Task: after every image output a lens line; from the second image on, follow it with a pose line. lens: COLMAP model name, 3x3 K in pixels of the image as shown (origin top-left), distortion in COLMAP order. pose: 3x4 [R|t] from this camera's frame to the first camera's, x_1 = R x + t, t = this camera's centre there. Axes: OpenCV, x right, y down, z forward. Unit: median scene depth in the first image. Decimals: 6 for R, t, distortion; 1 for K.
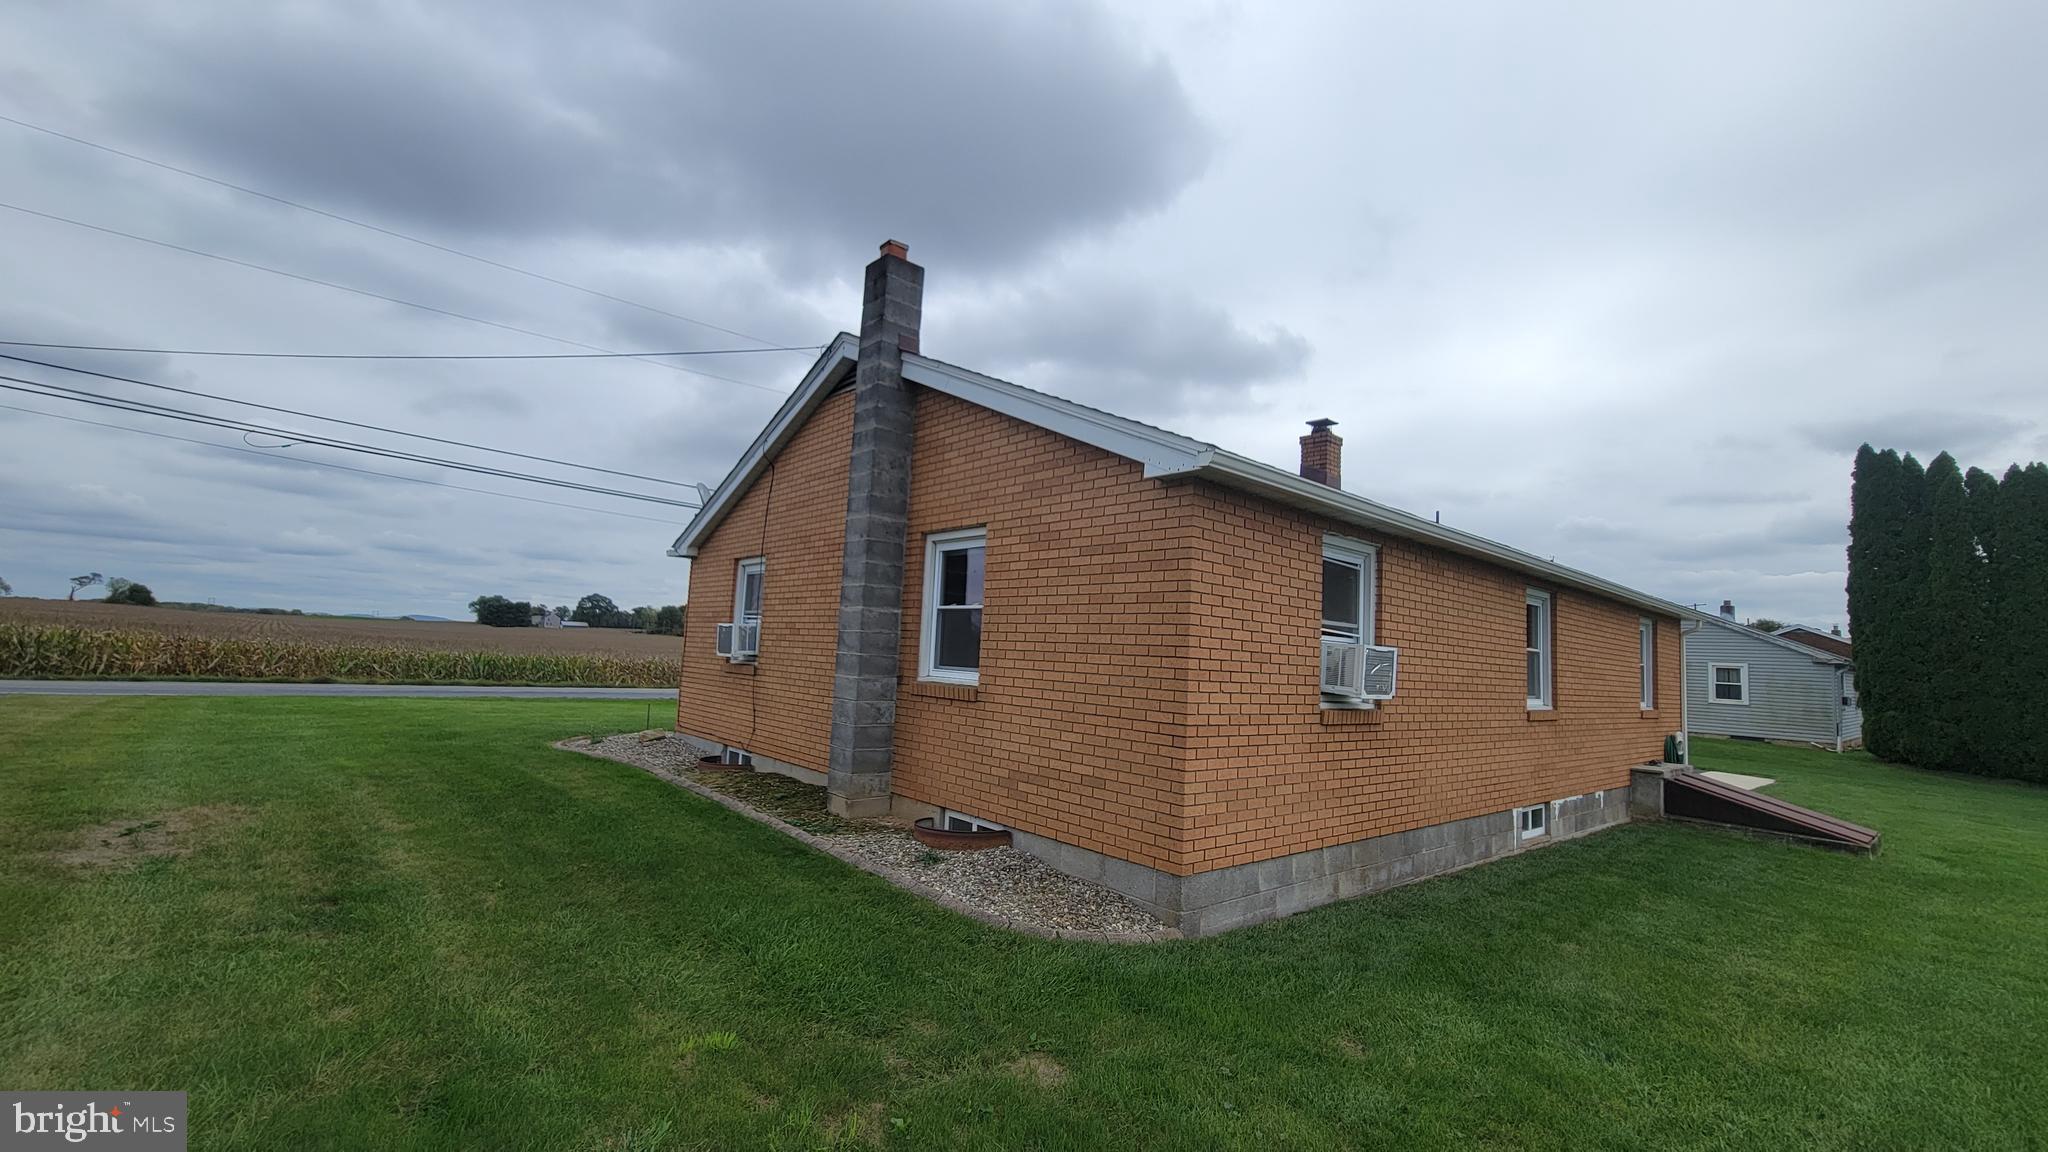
lens RADIAL K [[840.3, 0, 1033.6], [0, 840.3, 586.7], [0, 0, 1]] dist [-0.001473, -0.000020]
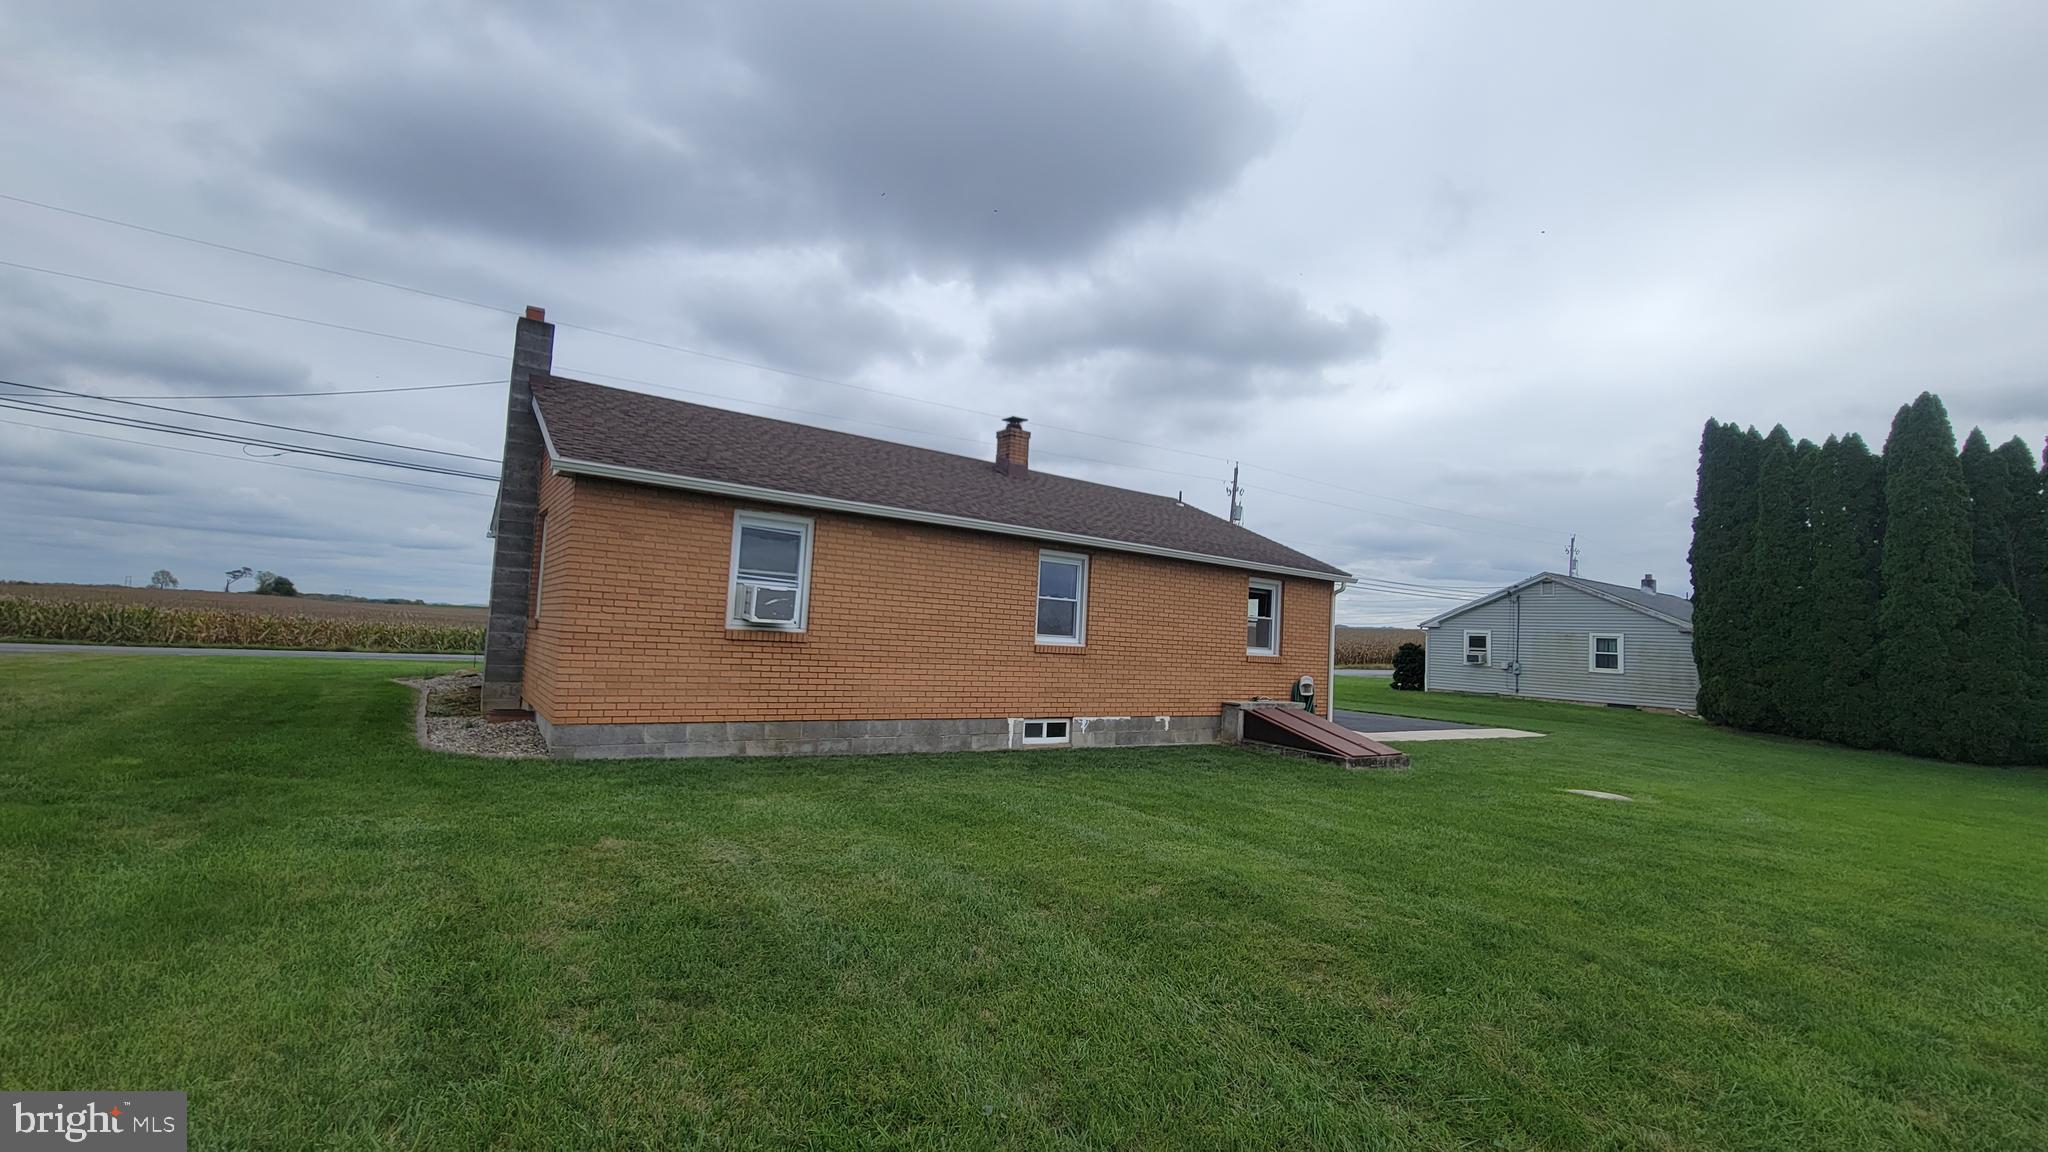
lens RADIAL K [[840.3, 0, 1040.1], [0, 840.3, 567.2], [0, 0, 1]] dist [-0.001473, -0.000020]
pose [[0.995684, -0.009402, -0.092334, 0.228777], [0.008647, 0.999926, -0.008572, 0.012541], [0.092408, 0.007737, 0.995691, -0.091597]]
